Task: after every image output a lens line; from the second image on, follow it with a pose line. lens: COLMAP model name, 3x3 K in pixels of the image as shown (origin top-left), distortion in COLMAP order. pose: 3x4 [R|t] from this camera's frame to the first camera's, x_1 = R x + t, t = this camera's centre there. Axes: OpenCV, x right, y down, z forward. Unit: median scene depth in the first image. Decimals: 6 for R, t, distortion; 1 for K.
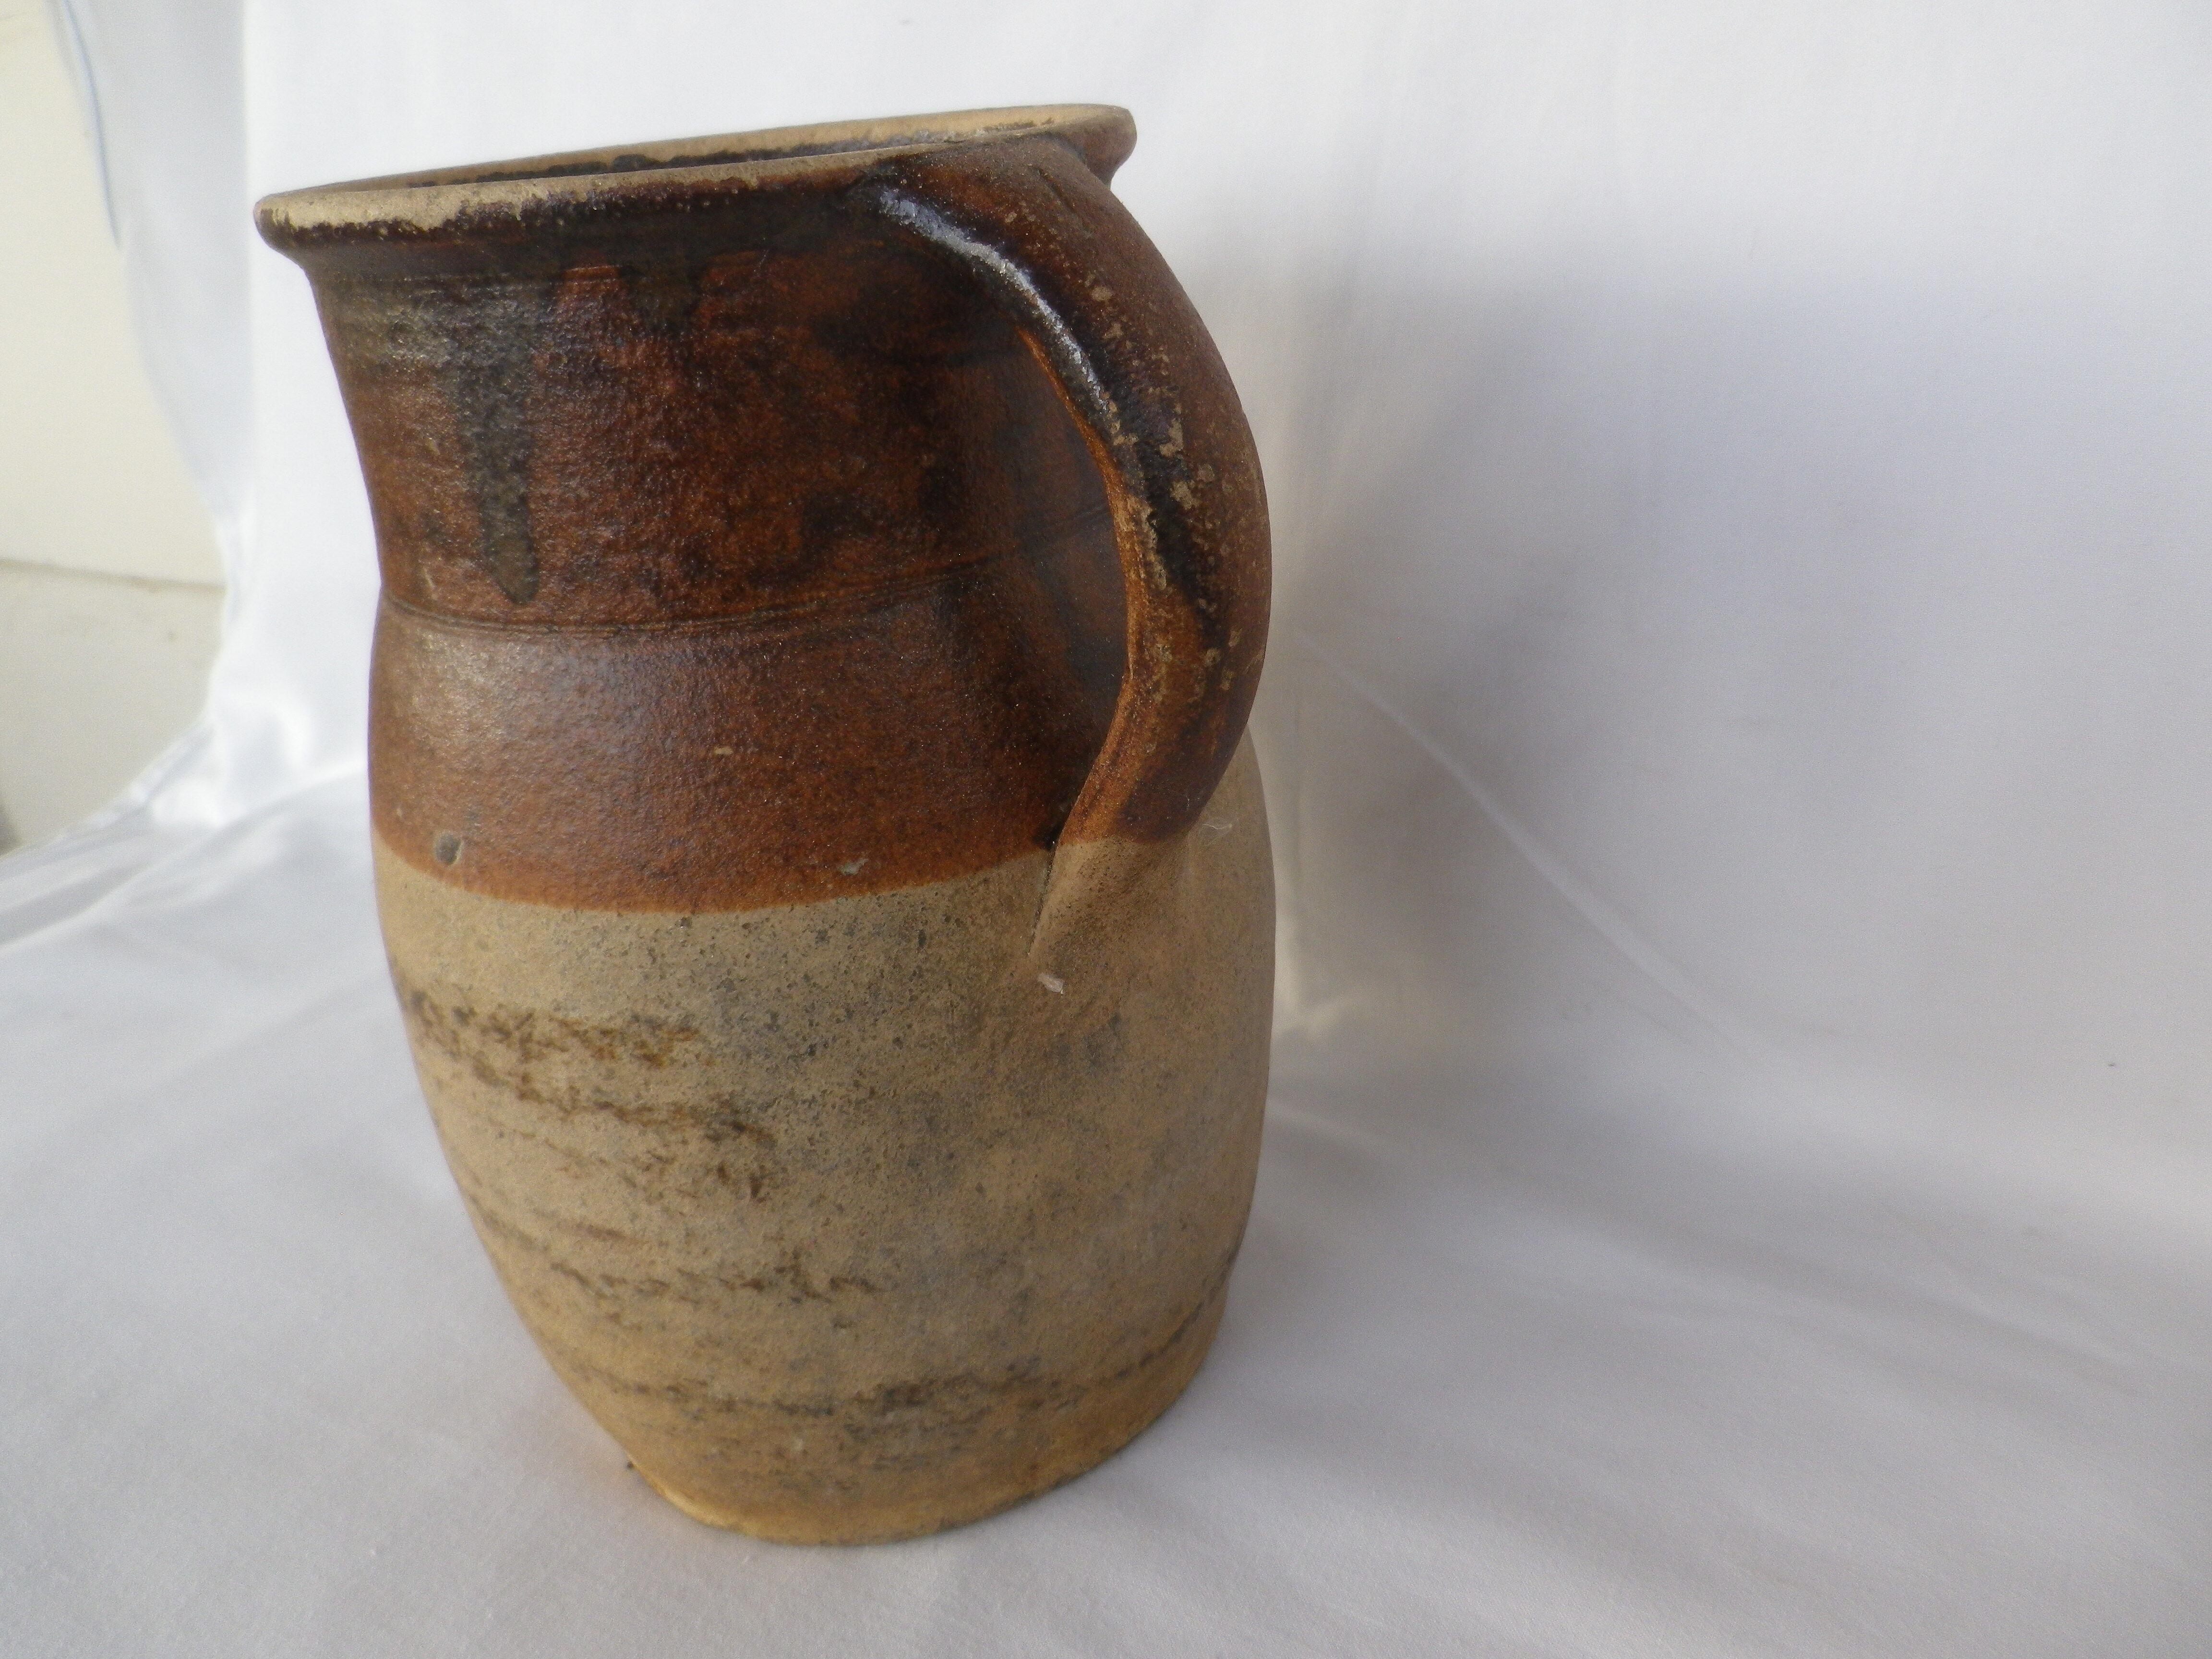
lens RADIAL K [[1580.3, 0, 1101.5], [0, 1580.3, 835.8], [0, 0, 1]] dist [-0.004513, -0.004513]
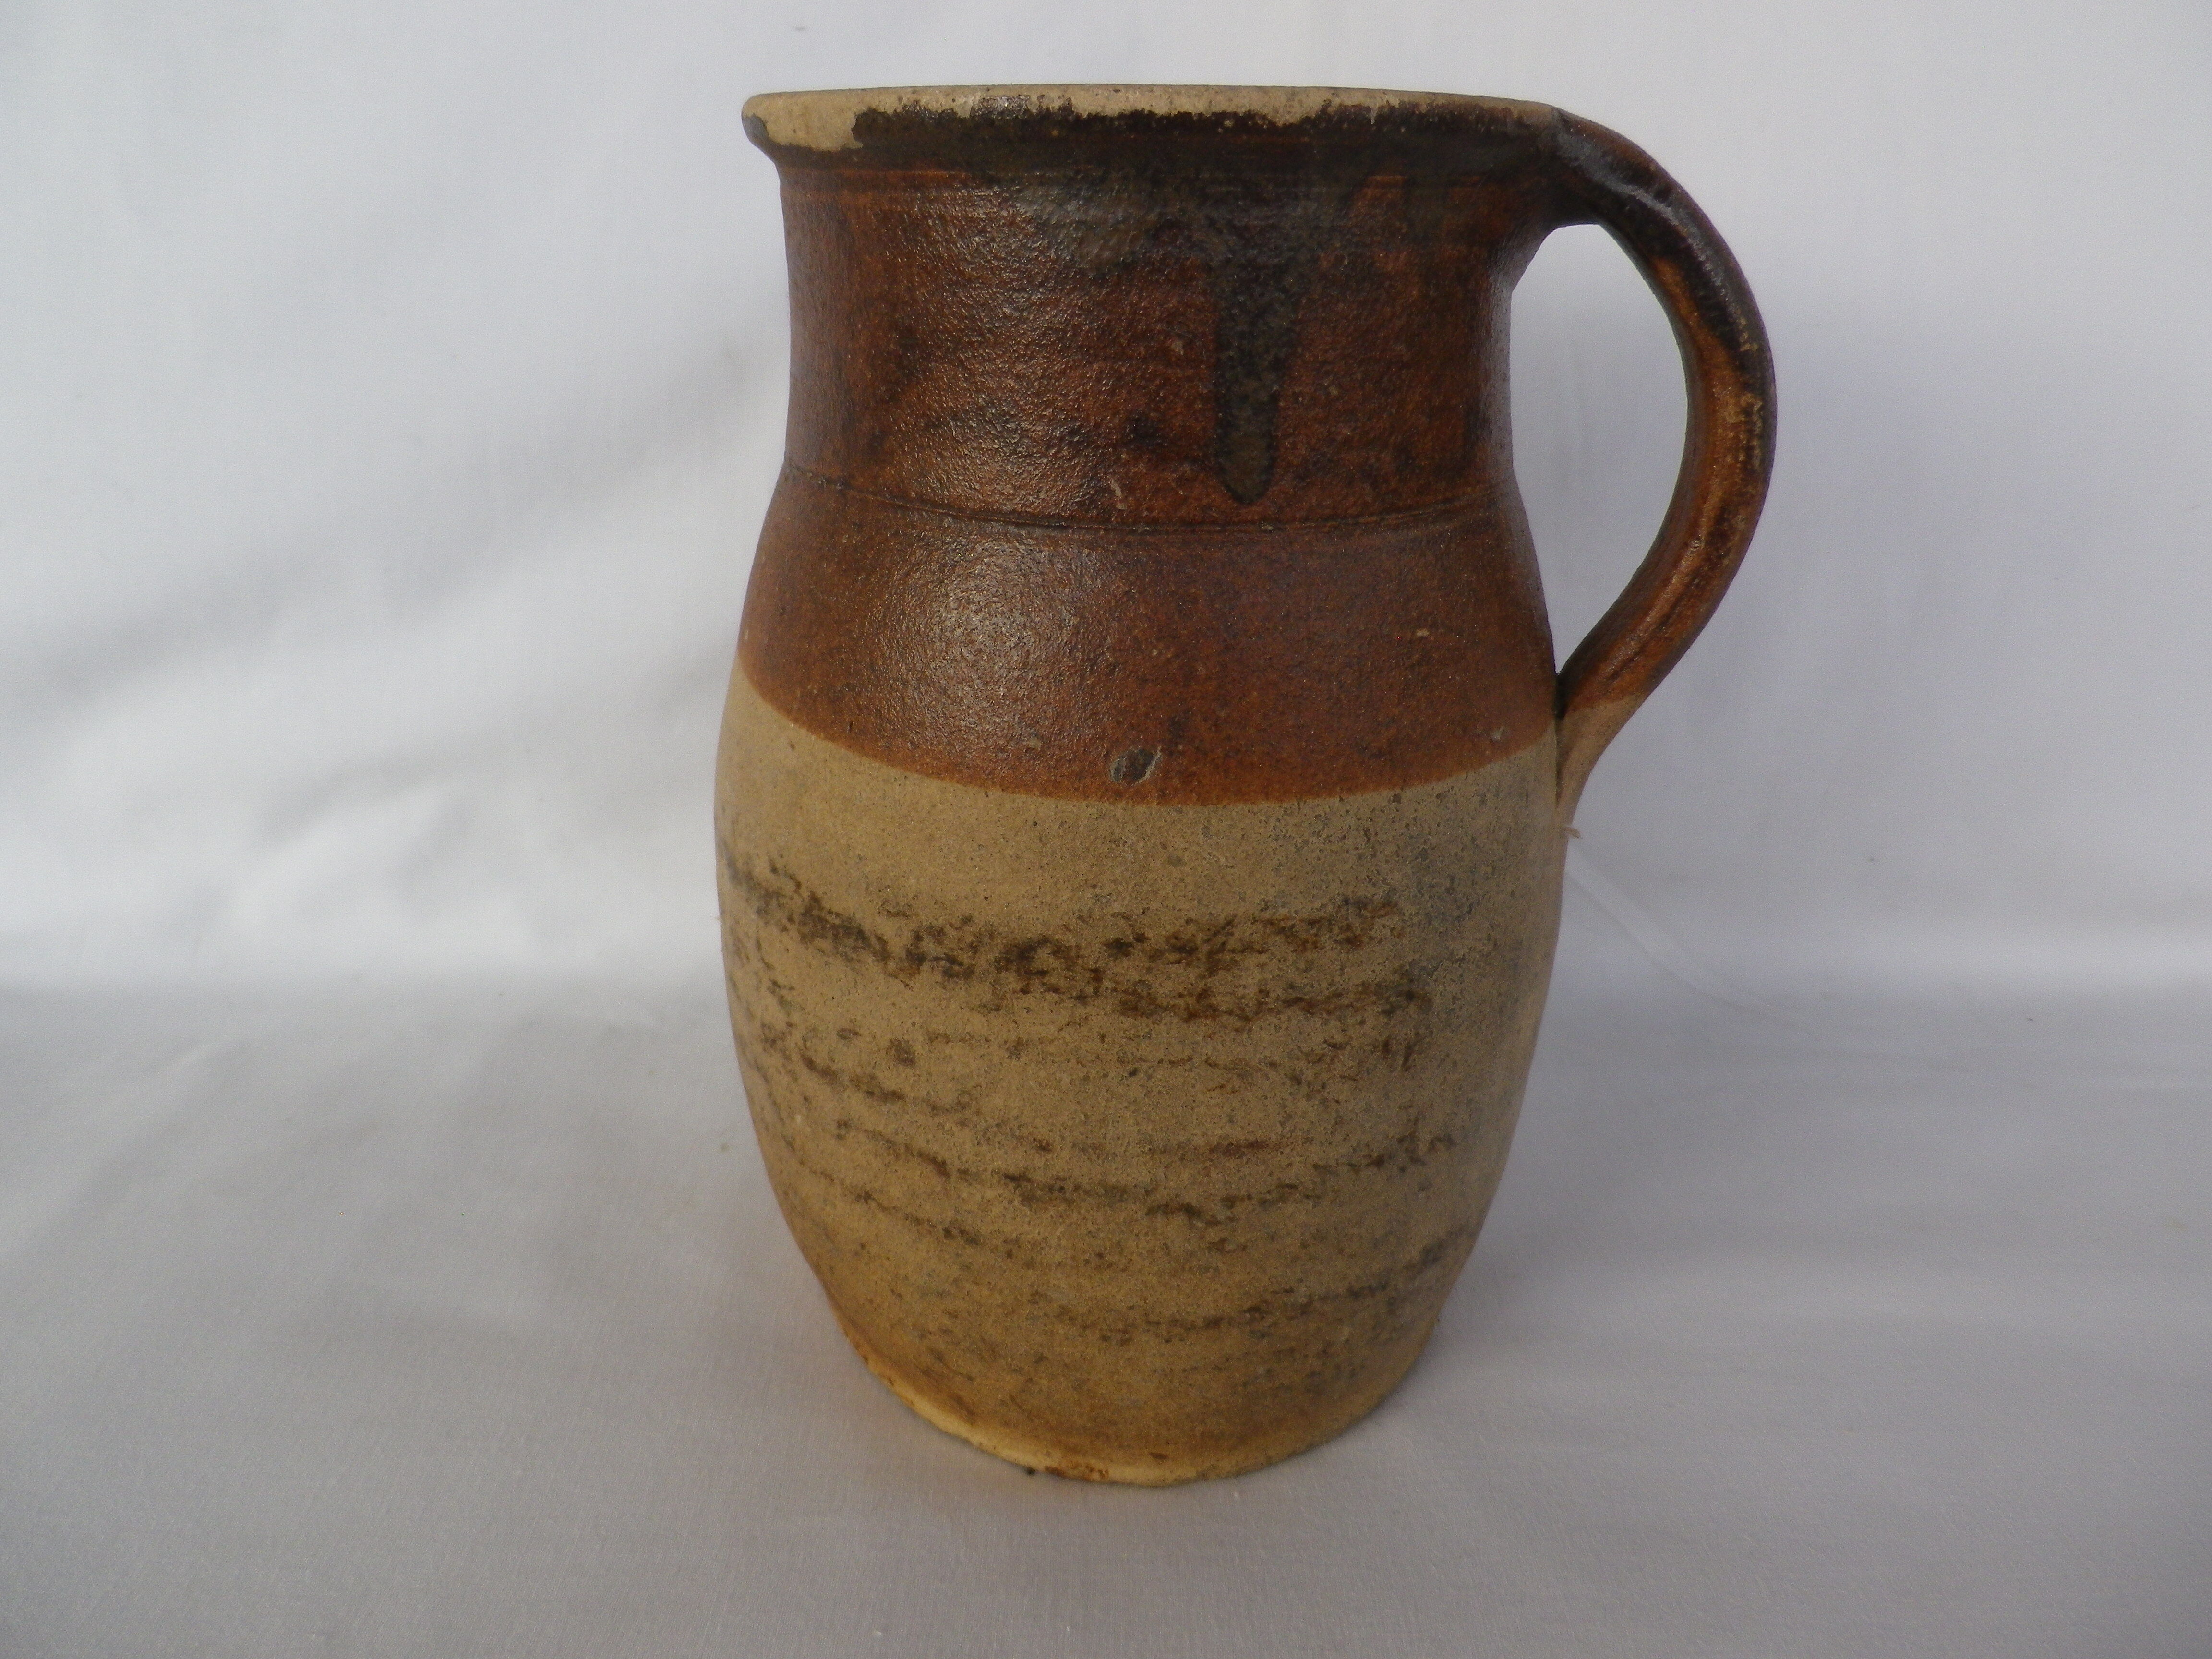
lens RADIAL K [[1580.3, 0, 1095.8], [0, 1580.3, 840.7], [0, 0, 1]] dist [-0.004513, -0.004513]
pose [[0.855928, -0.123547, 0.502120, -0.982653], [0.155383, 0.987612, -0.021869, 0.075313], [-0.493198, 0.096739, 0.864521, 0.182629]]
